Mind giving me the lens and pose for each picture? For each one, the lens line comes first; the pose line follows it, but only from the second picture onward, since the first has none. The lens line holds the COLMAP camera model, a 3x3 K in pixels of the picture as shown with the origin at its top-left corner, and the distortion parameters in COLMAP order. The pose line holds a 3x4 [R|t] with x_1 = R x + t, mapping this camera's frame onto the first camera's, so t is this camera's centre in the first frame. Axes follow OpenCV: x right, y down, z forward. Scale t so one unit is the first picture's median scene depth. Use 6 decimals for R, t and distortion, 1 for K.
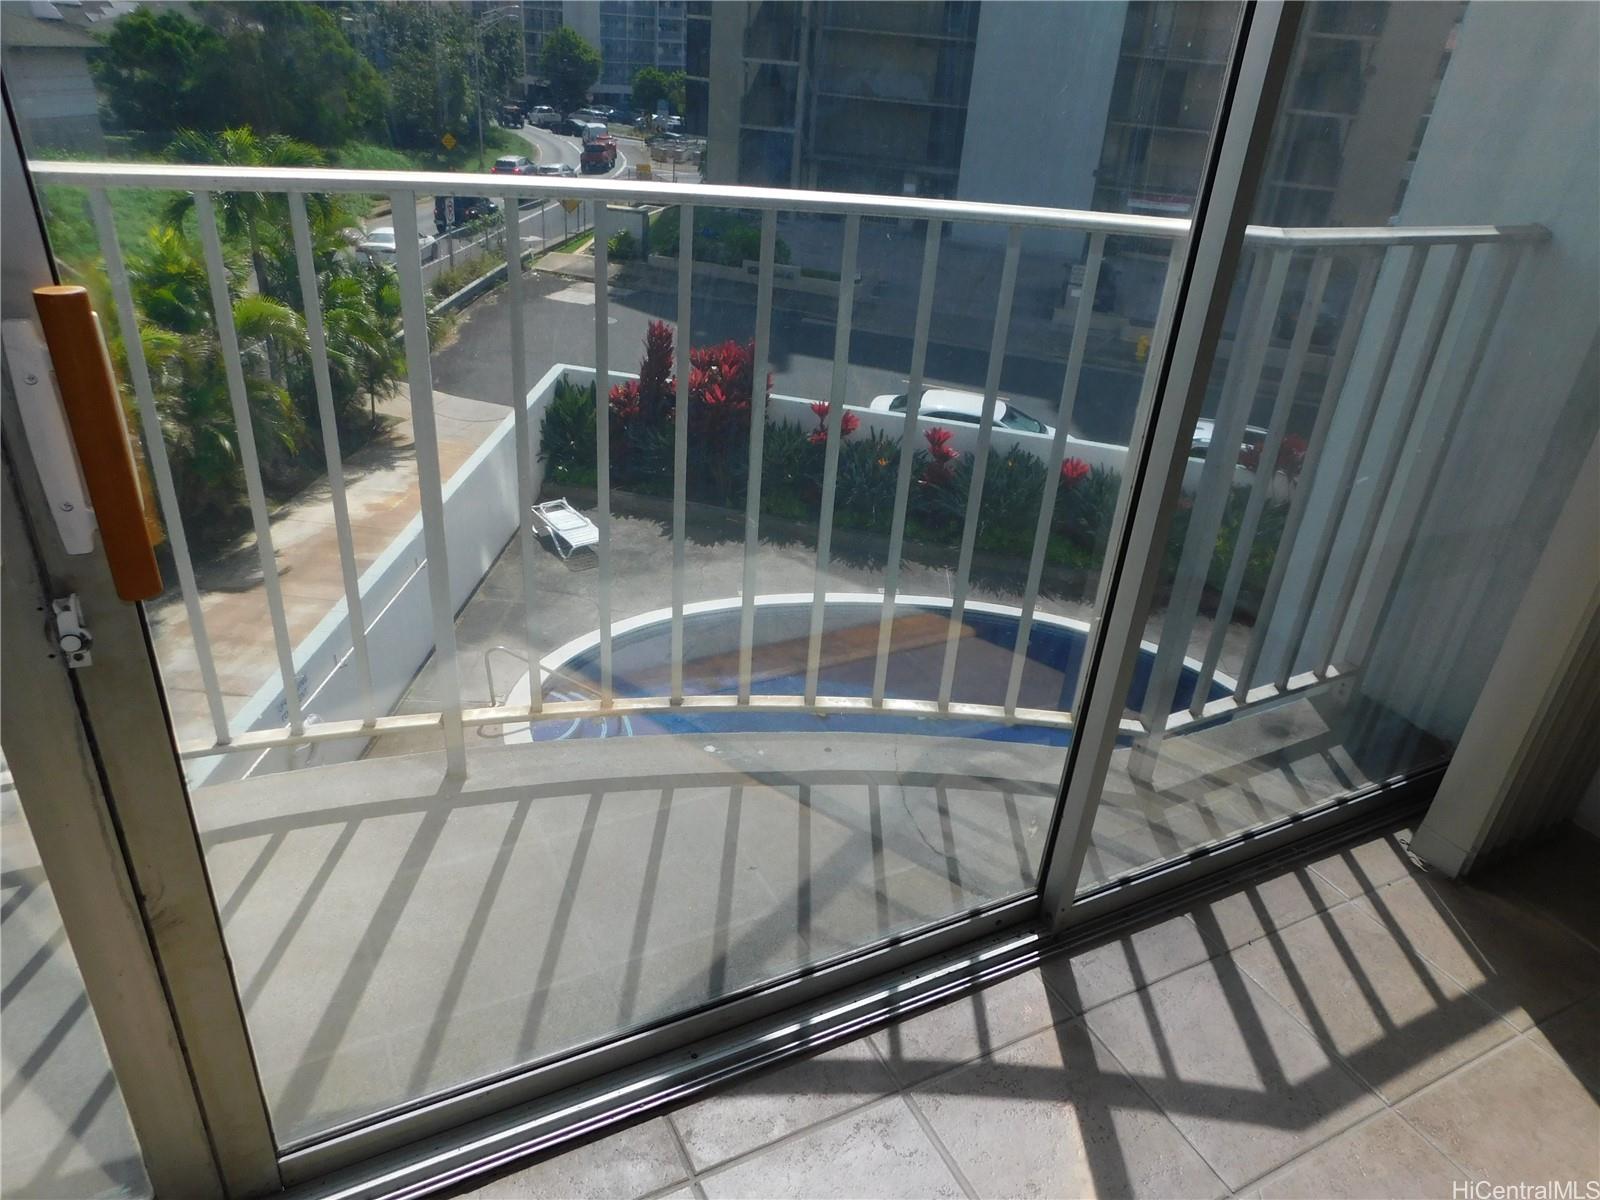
lens RADIAL K [[1053.8, 0, 800.0], [0, 1053.8, 600.0], [0, 0, 1]] dist [-0.015829, 0.006802]
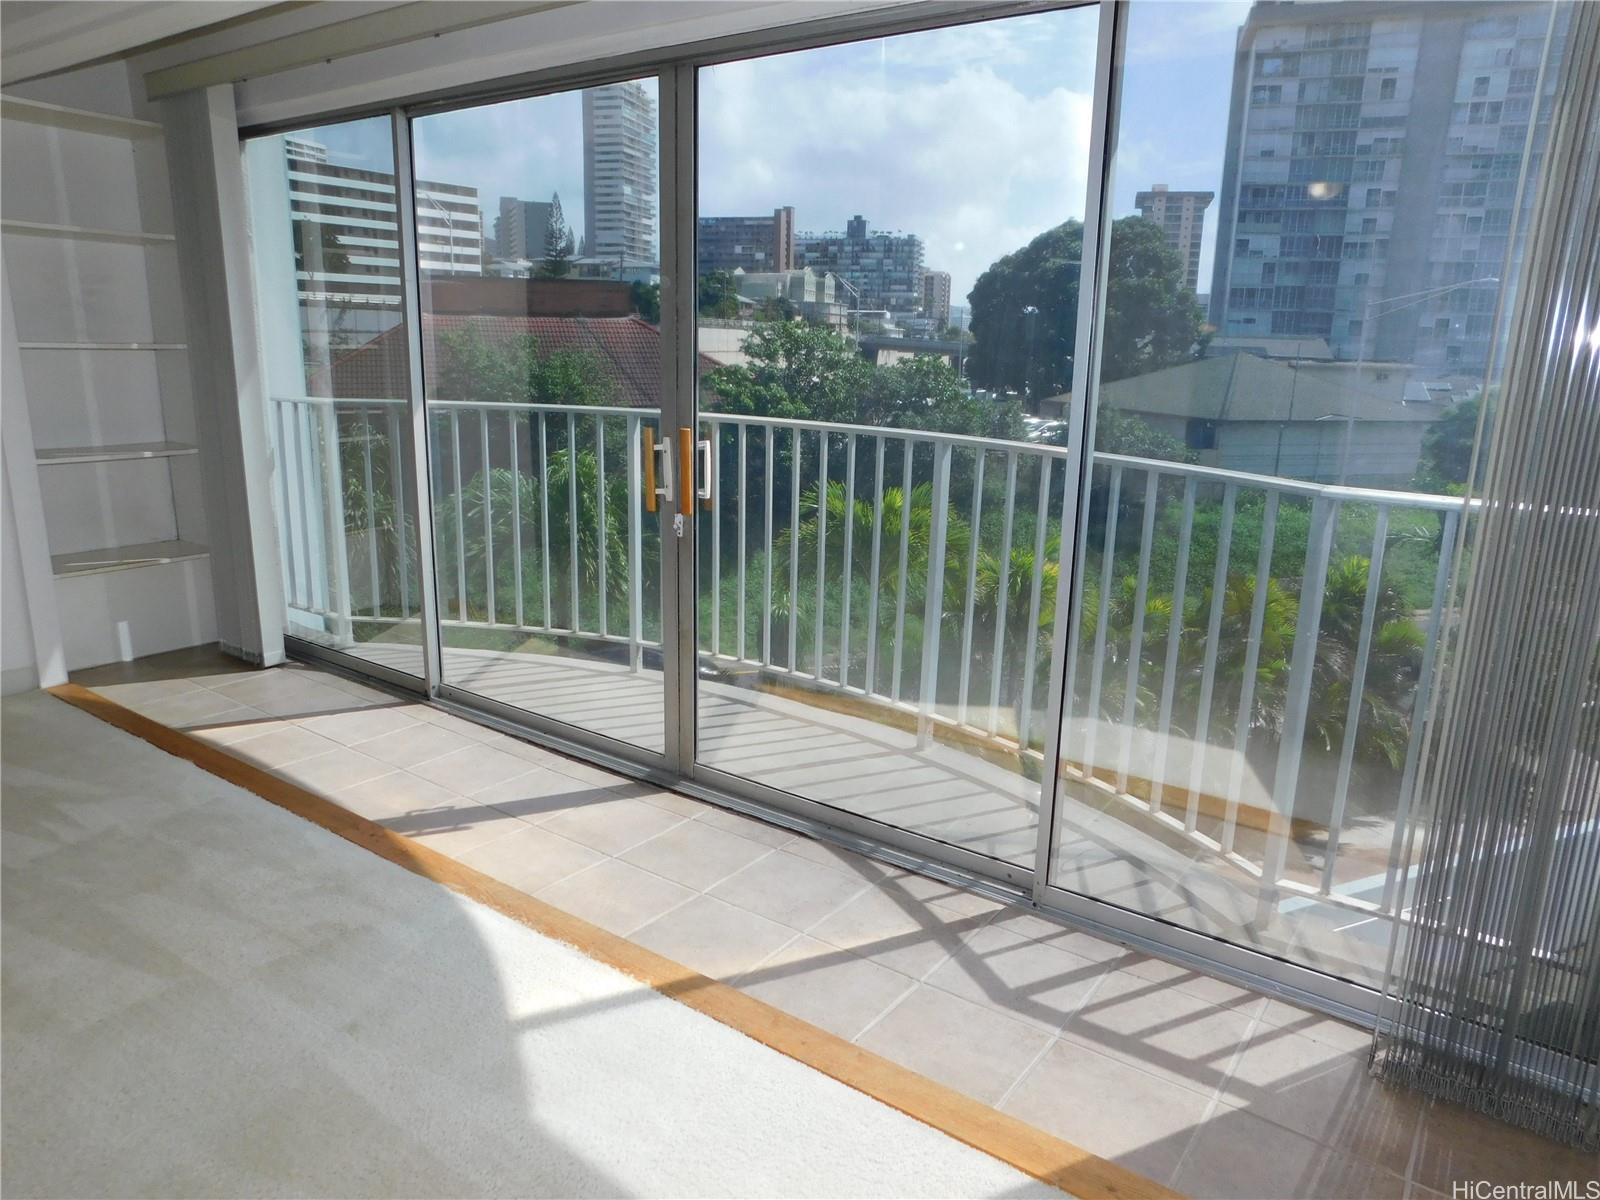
lens RADIAL K [[1053.8, 0, 800.0], [0, 1053.8, 600.0], [0, 0, 1]] dist [-0.015829, 0.006802]
pose [[0.461045, 0.149911, -0.874622, 1.154033], [-0.408223, 0.910970, -0.059049, 0.128668], [0.787903, 0.384265, 0.481196, -0.136670]]
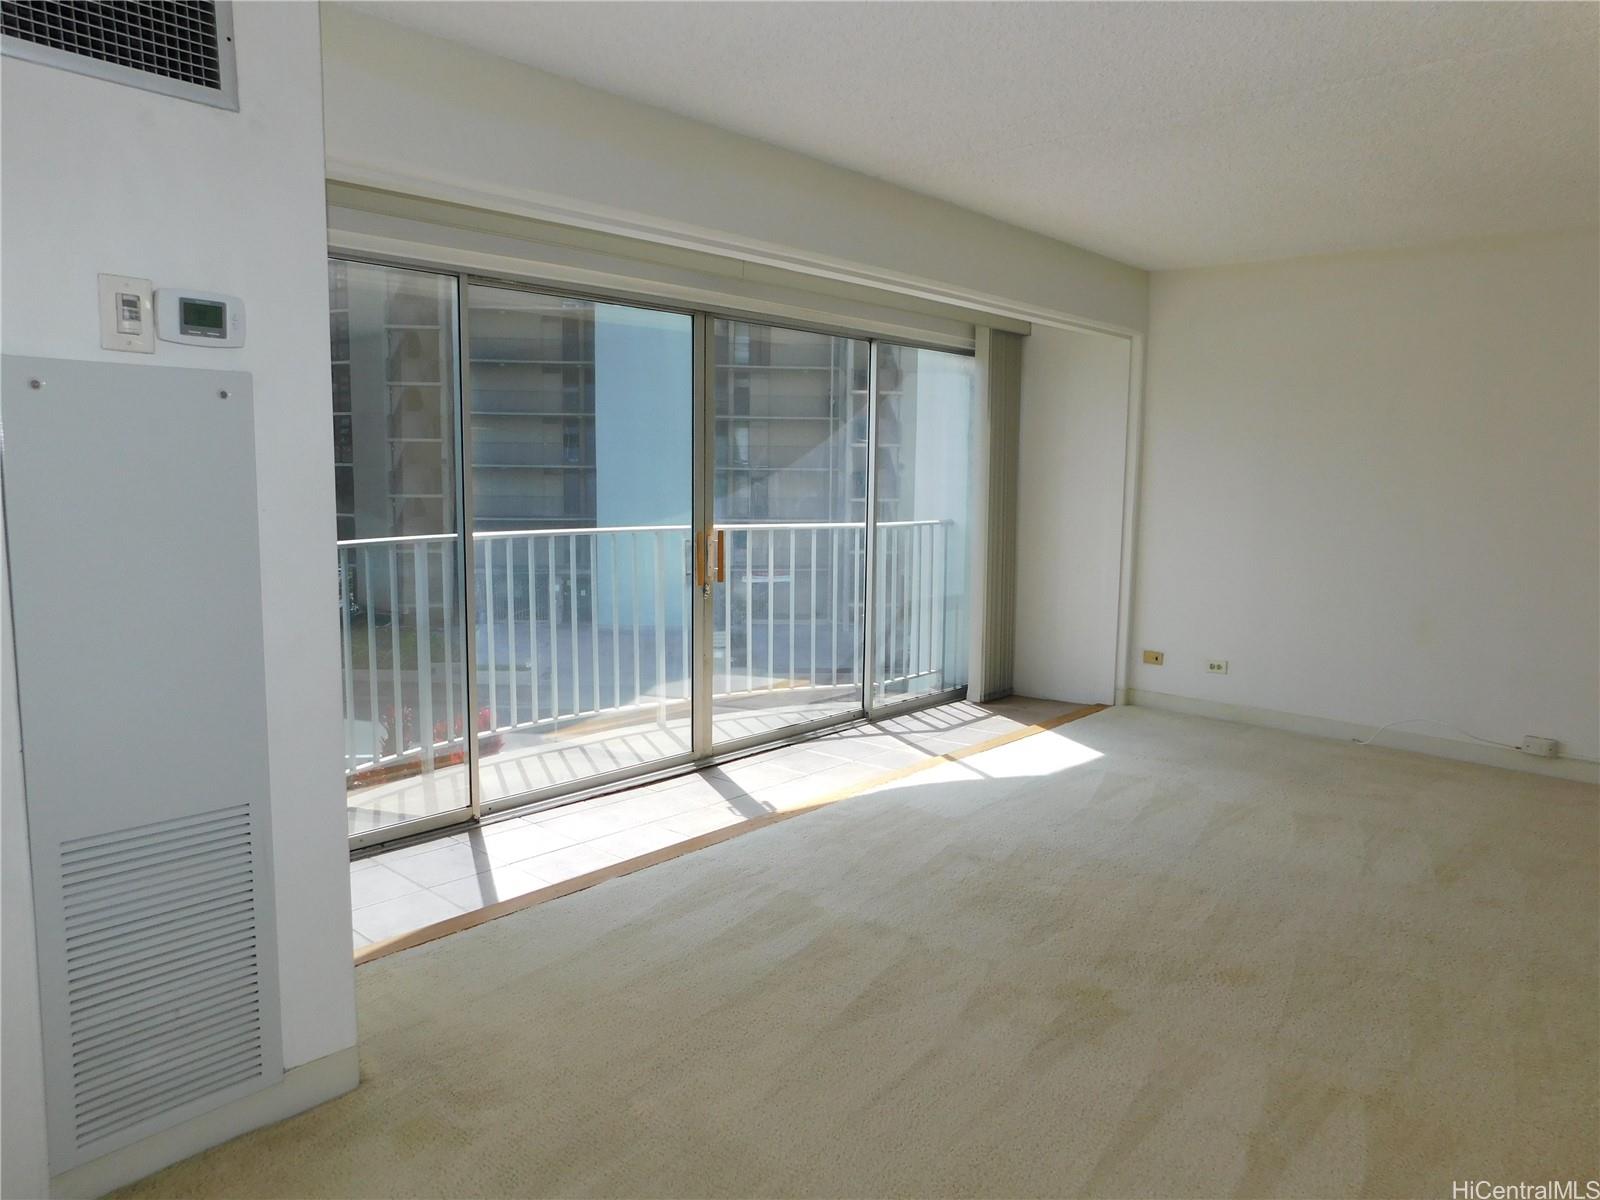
lens RADIAL K [[1053.8, 0, 800.0], [0, 1053.8, 600.0], [0, 0, 1]] dist [-0.015829, 0.006802]
pose [[0.934023, -0.109910, 0.339884, -0.941200], [0.222593, 0.923253, -0.313141, 0.847188], [-0.279381, 0.368136, 0.886804, -1.797122]]
